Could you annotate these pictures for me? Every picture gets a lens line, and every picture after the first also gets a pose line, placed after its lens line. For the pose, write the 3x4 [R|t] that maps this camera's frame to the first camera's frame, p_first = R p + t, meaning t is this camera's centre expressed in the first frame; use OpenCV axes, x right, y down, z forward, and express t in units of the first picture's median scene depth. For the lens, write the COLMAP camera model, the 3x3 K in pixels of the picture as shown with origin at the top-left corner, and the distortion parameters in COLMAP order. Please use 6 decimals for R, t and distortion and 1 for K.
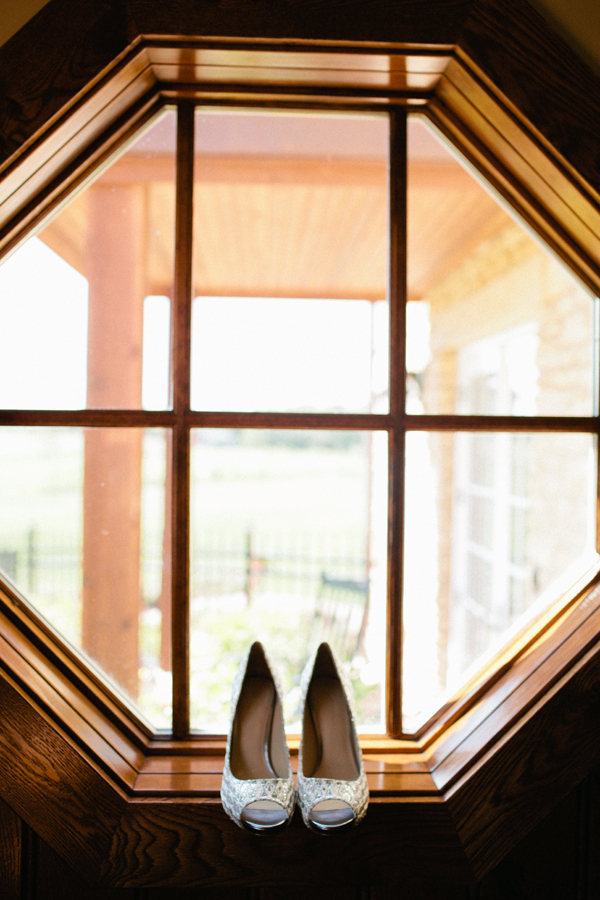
lens RADIAL K [[896.7, 0, 300.0], [0, 896.7, 450.0], [0, 0, 1]] dist [-0.280307, 0.308470]
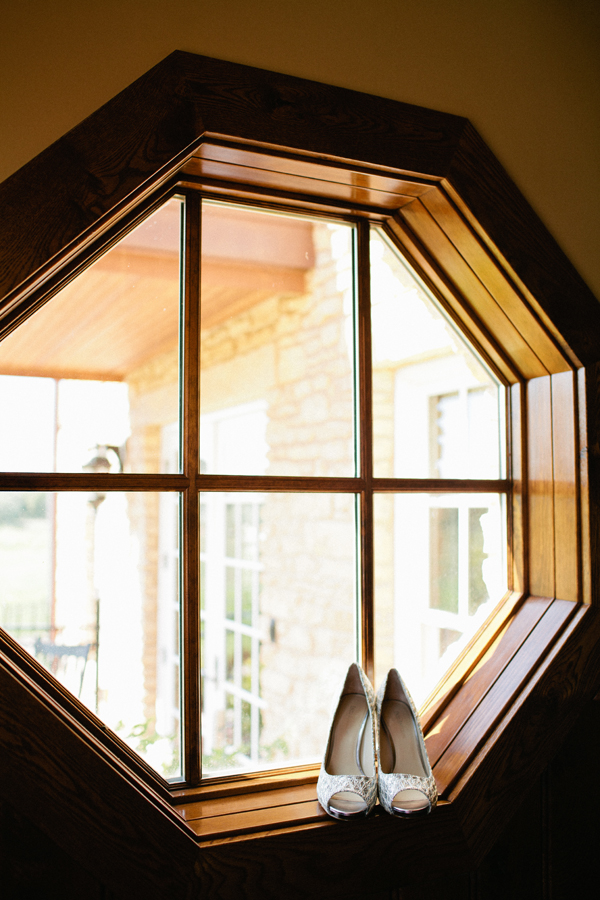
lens RADIAL K [[853.8, 0, 300.0], [0, 853.8, 450.0], [0, 0, 1]] dist [-0.124384, -0.000272]
pose [[0.923105, 0.010286, 0.384410, -0.416667], [0.019527, 0.997099, -0.073573, 0.003678], [-0.384051, 0.075422, 0.920226, -0.011817]]
